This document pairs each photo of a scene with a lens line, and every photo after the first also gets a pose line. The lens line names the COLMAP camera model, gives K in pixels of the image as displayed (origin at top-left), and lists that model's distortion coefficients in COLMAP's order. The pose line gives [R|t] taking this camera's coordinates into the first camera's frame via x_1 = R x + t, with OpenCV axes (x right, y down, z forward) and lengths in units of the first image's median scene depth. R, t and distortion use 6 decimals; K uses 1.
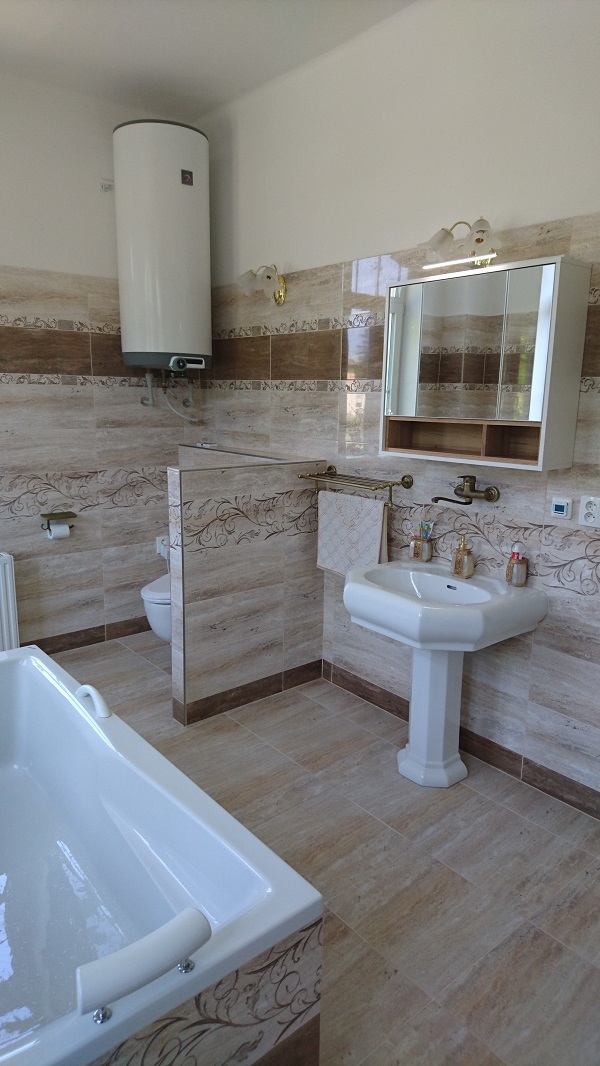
lens RADIAL K [[669.2, 0, 295.5], [0, 669.2, 529.7], [0, 0, 1]] dist [0.201560, -0.276477]
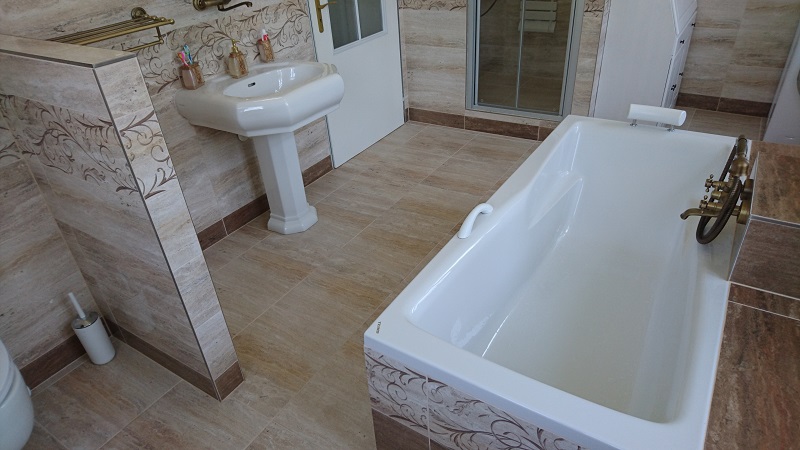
lens RADIAL K [[502.4, 0, 398.5], [0, 502.4, 226.5], [0, 0, 1]] dist [0.071709, -0.100011]
pose [[-0.311750, -0.505053, 0.804819, -0.638201], [0.255300, 0.771359, 0.582947, -0.162486], [-0.915223, 0.387204, -0.111531, 0.867546]]
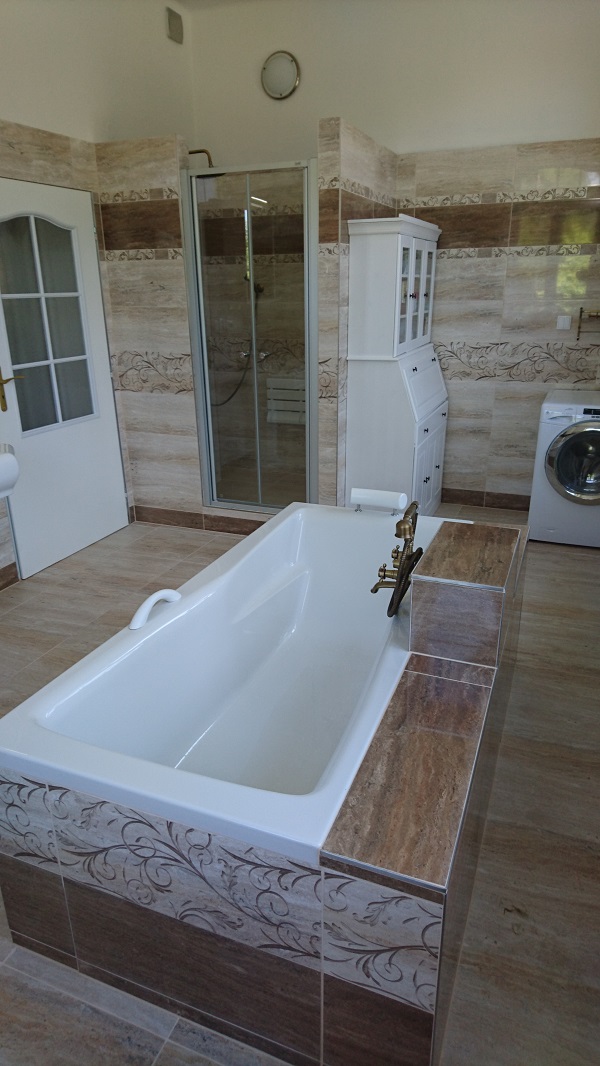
lens RADIAL K [[658.0, 0, 298.7], [0, 658.0, 529.6], [0, 0, 1]] dist [0.167894, -0.251776]
pose [[-0.482473, -0.307465, 0.820174, -0.766520], [0.188287, 0.878071, 0.439931, -0.133162], [-0.855434, 0.366683, -0.365754, 0.808641]]
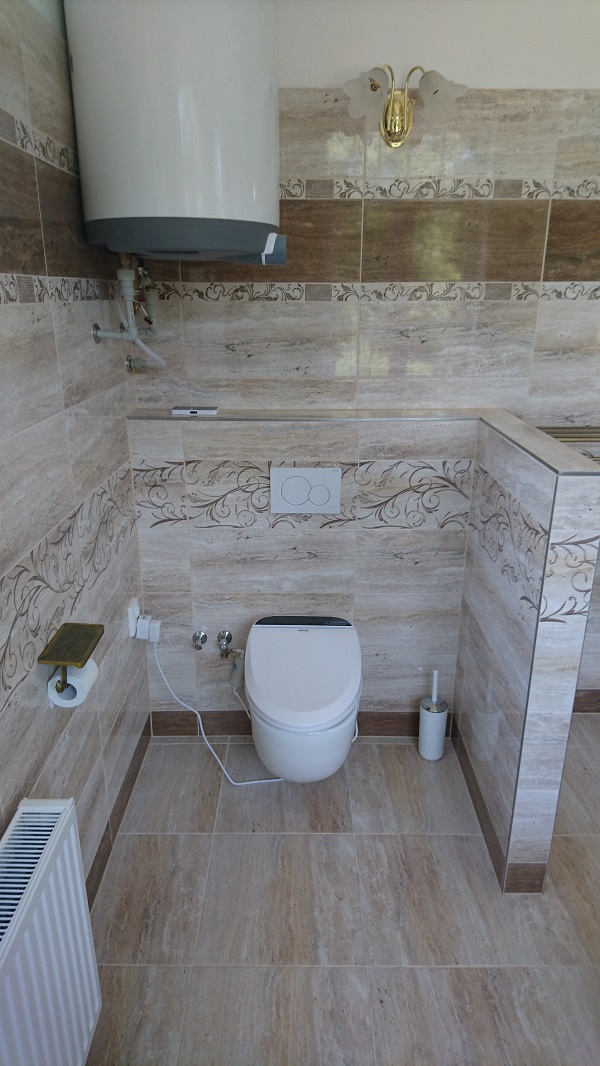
lens RADIAL K [[669.5, 0, 300.2], [0, 669.5, 532.8], [0, 0, 1]] dist [0.071709, -0.100011]
pose [[0.633037, -0.270273, 0.725408, -0.668133], [0.164645, 0.962640, 0.214981, -0.183101], [-0.756410, -0.016656, 0.653885, 0.814272]]
